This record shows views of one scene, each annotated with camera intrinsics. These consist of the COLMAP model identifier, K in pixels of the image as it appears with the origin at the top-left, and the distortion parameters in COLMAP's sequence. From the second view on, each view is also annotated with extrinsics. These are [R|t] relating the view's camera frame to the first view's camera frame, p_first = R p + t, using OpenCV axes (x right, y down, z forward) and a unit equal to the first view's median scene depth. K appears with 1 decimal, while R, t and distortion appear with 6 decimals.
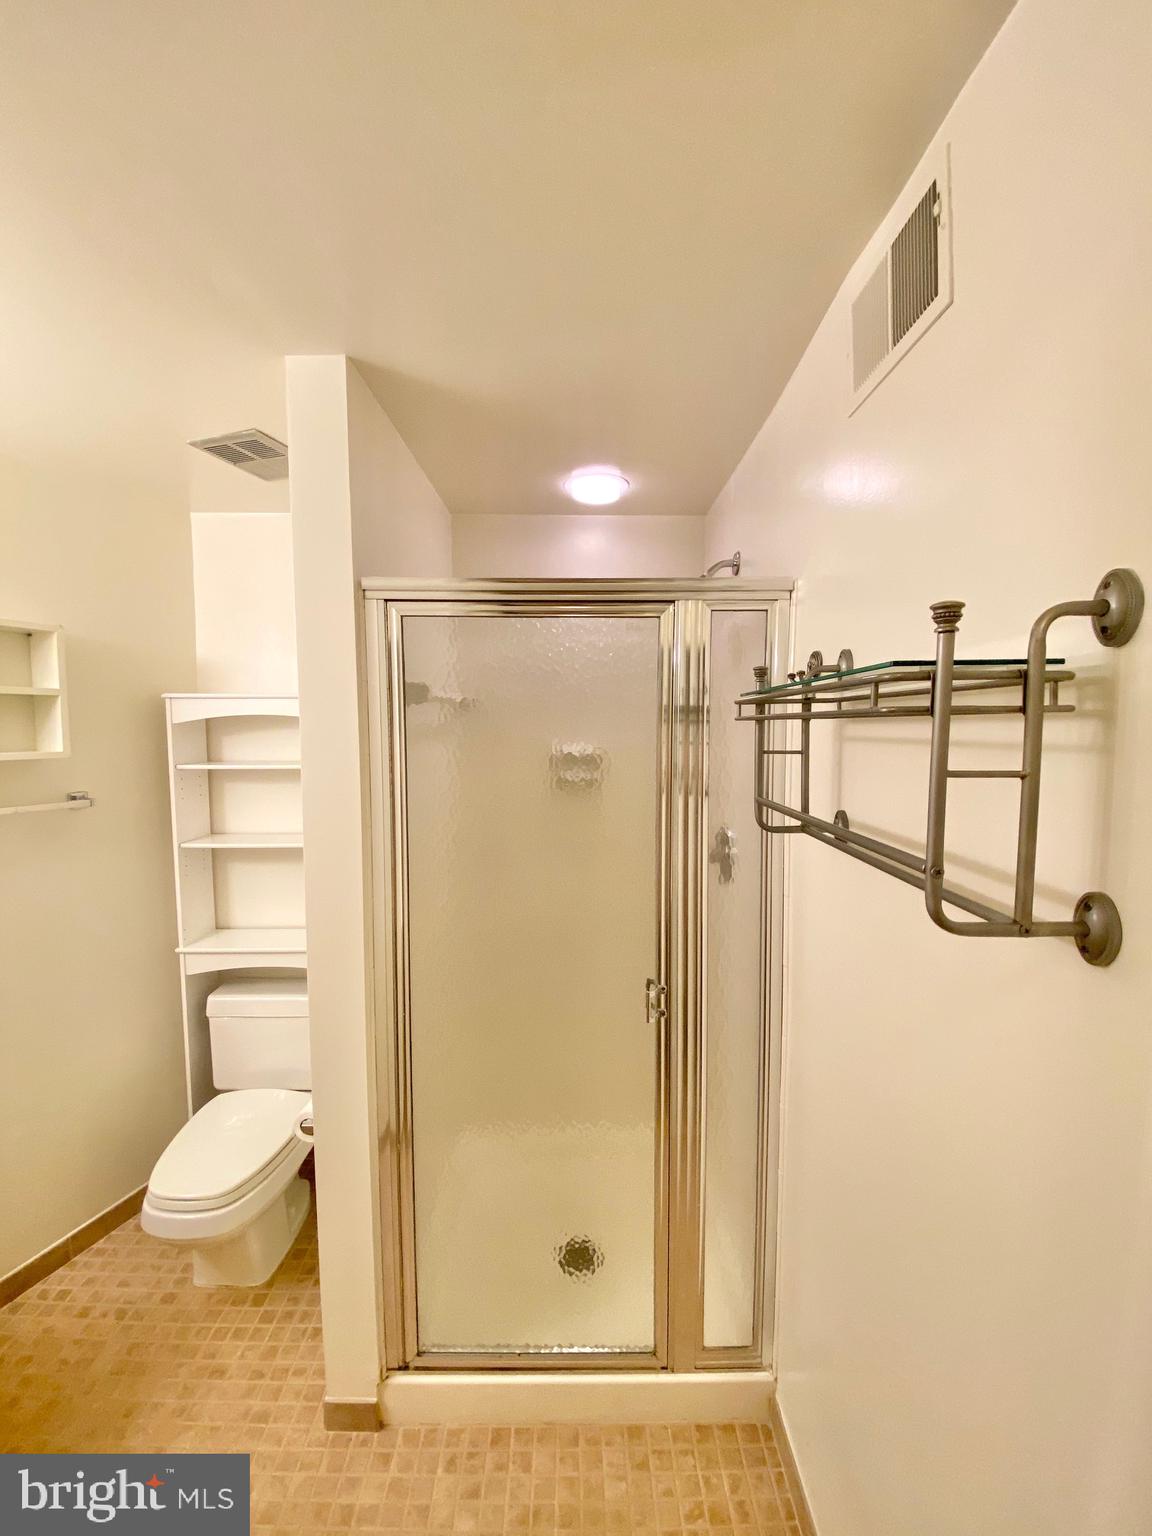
lens RADIAL K [[629.4, 0, 577.4], [0, 629.4, 769.1], [0, 0, 1]] dist [0.016919, -0.018775]
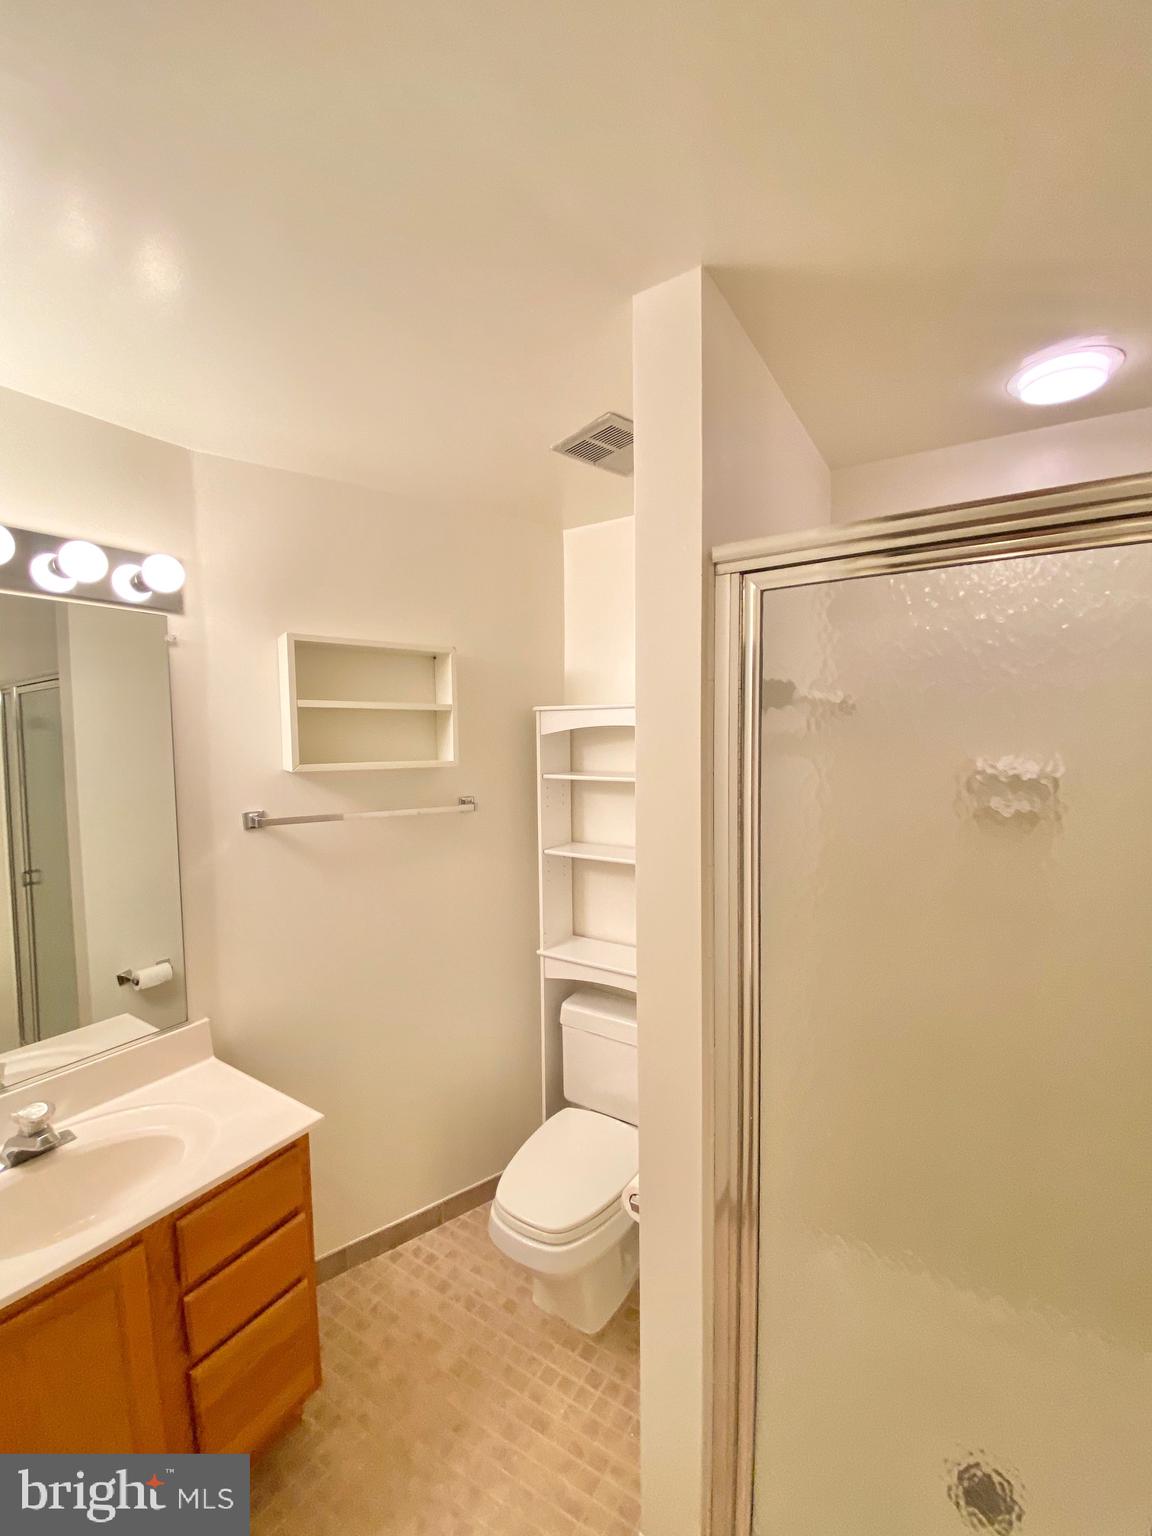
lens RADIAL K [[619.0, 0, 583.0], [0, 619.0, 768.8], [0, 0, 1]] dist [0.026315, -0.024170]
pose [[0.849222, 0.023706, -0.527504, -0.045855], [-0.031230, 0.999498, -0.005361, -0.013740], [0.527112, 0.021026, 0.849536, 0.188600]]
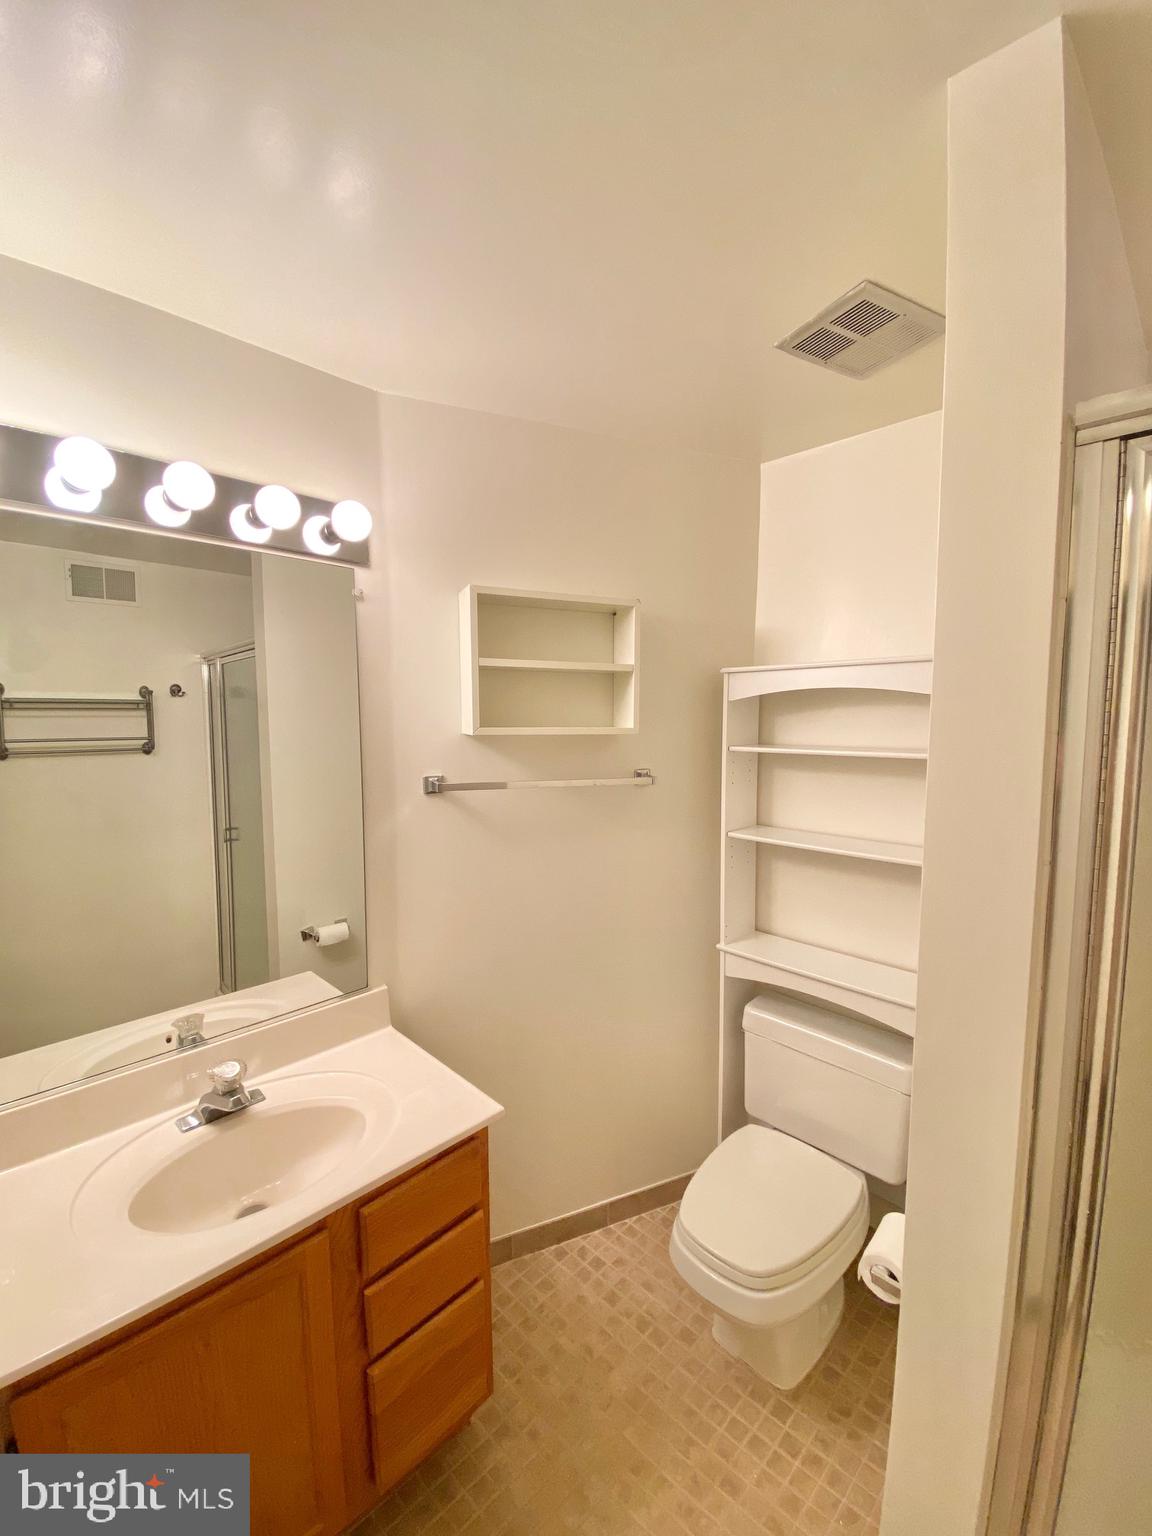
lens RADIAL K [[619.0, 0, 583.0], [0, 619.0, 768.8], [0, 0, 1]] dist [0.026315, -0.024170]
pose [[0.717947, 0.060744, -0.693442, -0.183405], [-0.053562, 0.998053, 0.031973, 0.009523], [0.694034, 0.014187, 0.719802, 0.232482]]
